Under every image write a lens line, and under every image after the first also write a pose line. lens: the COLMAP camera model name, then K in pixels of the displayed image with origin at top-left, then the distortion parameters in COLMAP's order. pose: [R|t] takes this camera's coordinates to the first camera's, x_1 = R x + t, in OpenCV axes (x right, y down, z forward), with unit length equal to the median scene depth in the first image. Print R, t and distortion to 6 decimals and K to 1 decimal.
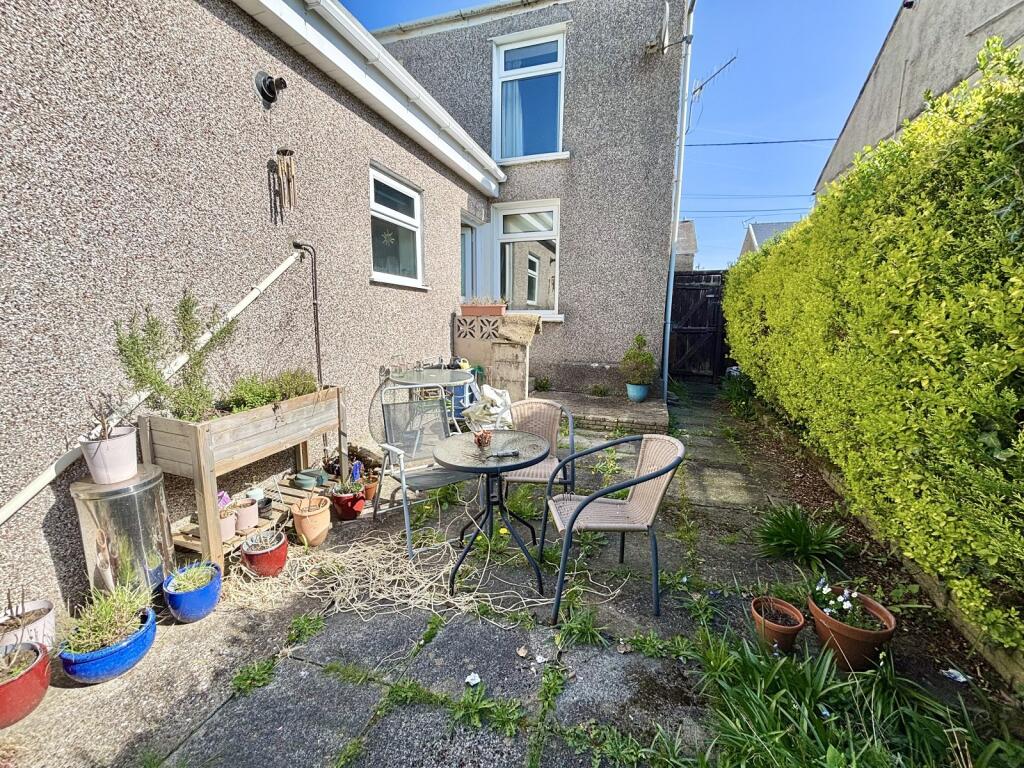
lens RADIAL K [[417.5, 0, 509.4], [0, 417.5, 386.8], [0, 0, 1]] dist [0.000833, -0.000275]
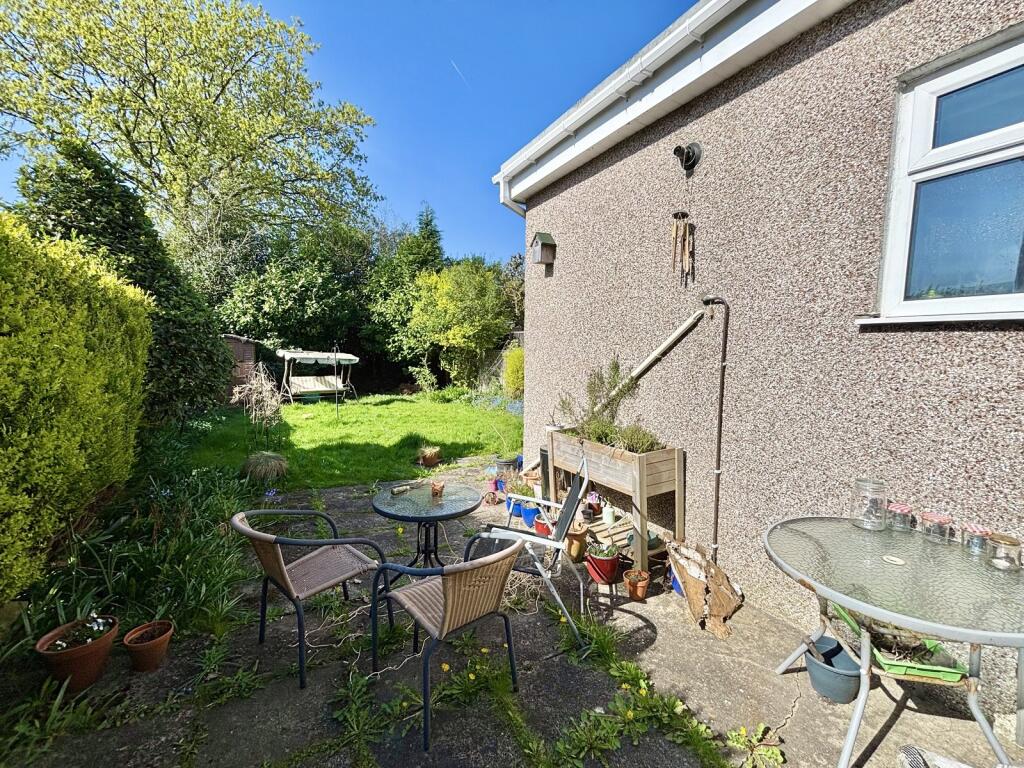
lens RADIAL K [[417.5, 0, 509.4], [0, 417.5, 386.8], [0, 0, 1]] dist [0.000833, -0.000275]
pose [[-0.691882, 0.048719, -0.720365, 0.420262], [-0.136424, 0.970927, 0.196695, -0.272389], [0.709004, 0.234365, -0.665121, 1.299499]]
